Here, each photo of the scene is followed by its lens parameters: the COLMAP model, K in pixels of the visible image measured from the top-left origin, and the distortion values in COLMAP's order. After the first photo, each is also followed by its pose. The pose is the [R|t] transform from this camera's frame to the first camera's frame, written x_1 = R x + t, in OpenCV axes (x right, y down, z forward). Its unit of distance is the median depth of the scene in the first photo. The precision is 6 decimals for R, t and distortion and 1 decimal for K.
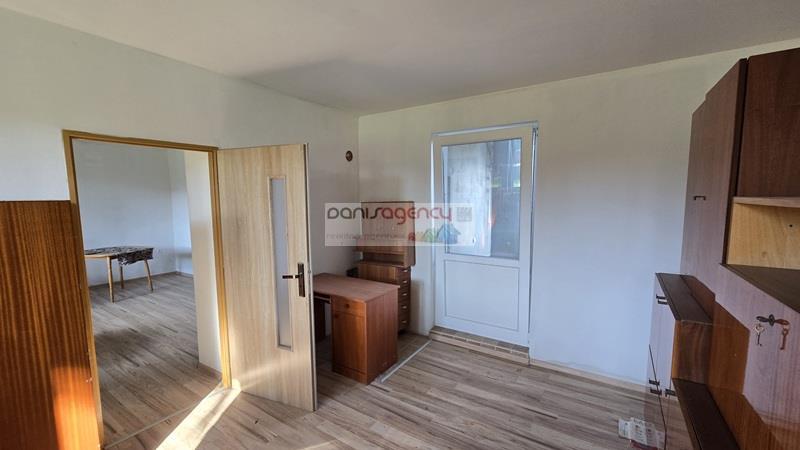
lens RADIAL K [[327.5, 0, 397.5], [0, 327.5, 229.9], [0, 0, 1]] dist [-0.004202, -0.000264]
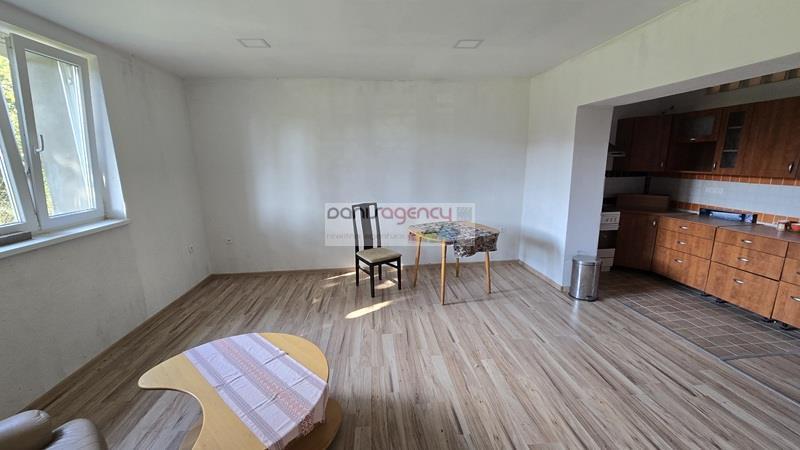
lens RADIAL K [[327.5, 0, 398.5], [0, 327.5, 226.9], [0, 0, 1]] dist [-0.004202, -0.000264]
pose [[0.614638, 0.166608, -0.771014, -0.380240], [-0.070224, 0.985116, 0.156892, -0.044128], [0.785677, -0.042288, 0.617190, 0.455498]]
